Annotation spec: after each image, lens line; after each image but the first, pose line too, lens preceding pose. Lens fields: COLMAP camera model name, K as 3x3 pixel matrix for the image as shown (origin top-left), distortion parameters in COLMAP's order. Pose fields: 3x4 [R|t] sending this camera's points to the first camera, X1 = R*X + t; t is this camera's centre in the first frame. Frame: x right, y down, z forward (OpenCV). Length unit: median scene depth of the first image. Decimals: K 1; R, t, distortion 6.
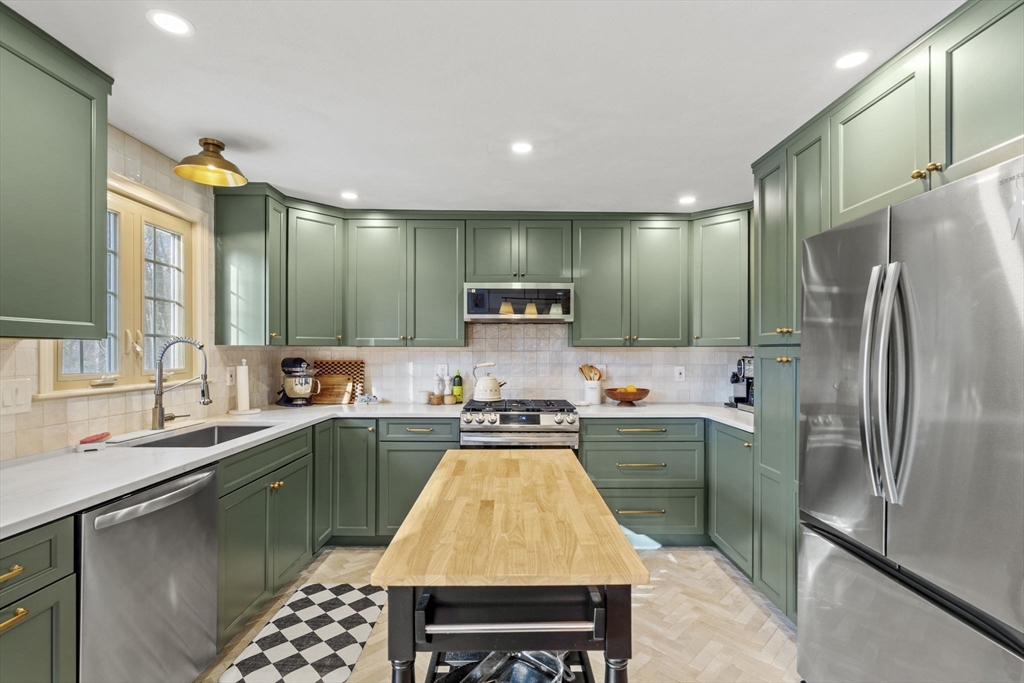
lens RADIAL K [[471.4, 0, 512.0], [0, 471.4, 341.5], [0, 0, 1]] dist [-0.000557, 0.000181]
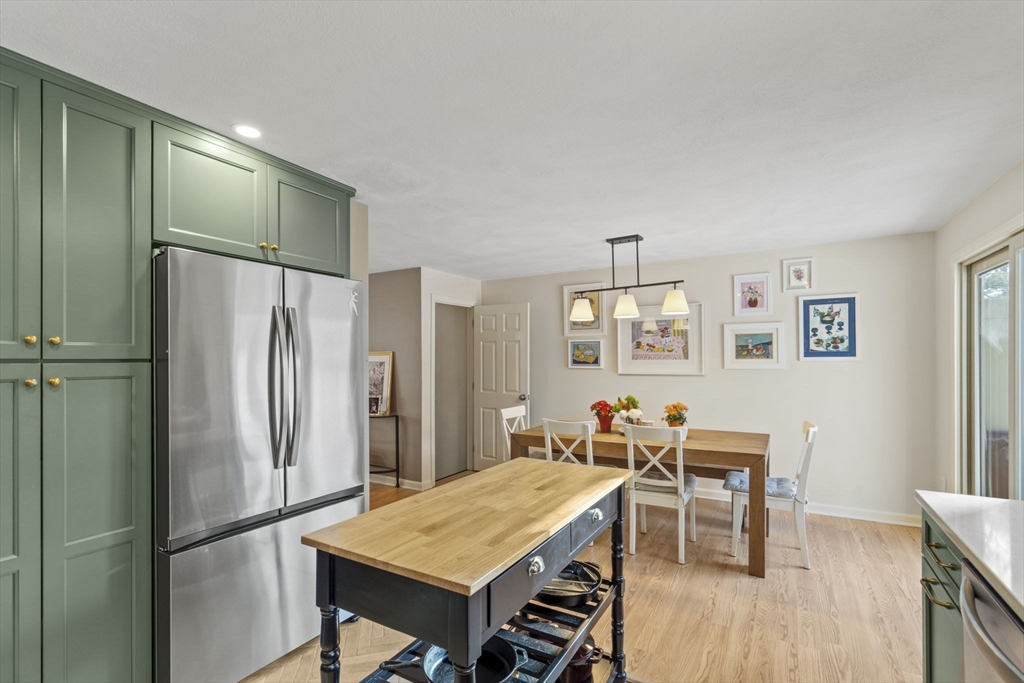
lens RADIAL K [[470.0, 0, 512.3], [0, 470.0, 359.3], [0, 0, 1]] dist [0.000579, 0.000088]
pose [[-0.858947, 0.001894, 0.512061, -0.390353], [-0.007182, 0.999850, -0.015746, 0.010673], [-0.512014, -0.017203, -0.858805, 1.314829]]
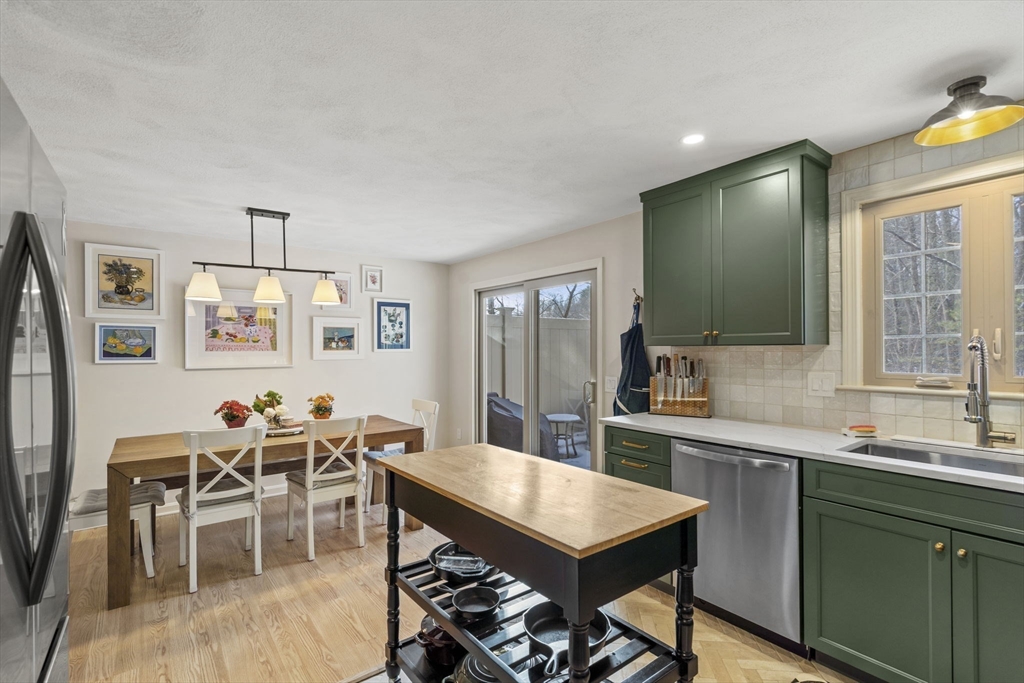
lens RADIAL K [[471.4, 0, 512.0], [0, 471.4, 341.5], [0, 0, 1]] dist [-0.000557, 0.000181]
pose [[-0.800890, -0.009613, -0.598734, 0.458759], [0.014908, 0.999241, -0.035985, 0.020428], [0.598626, -0.037747, -0.800139, 1.307508]]
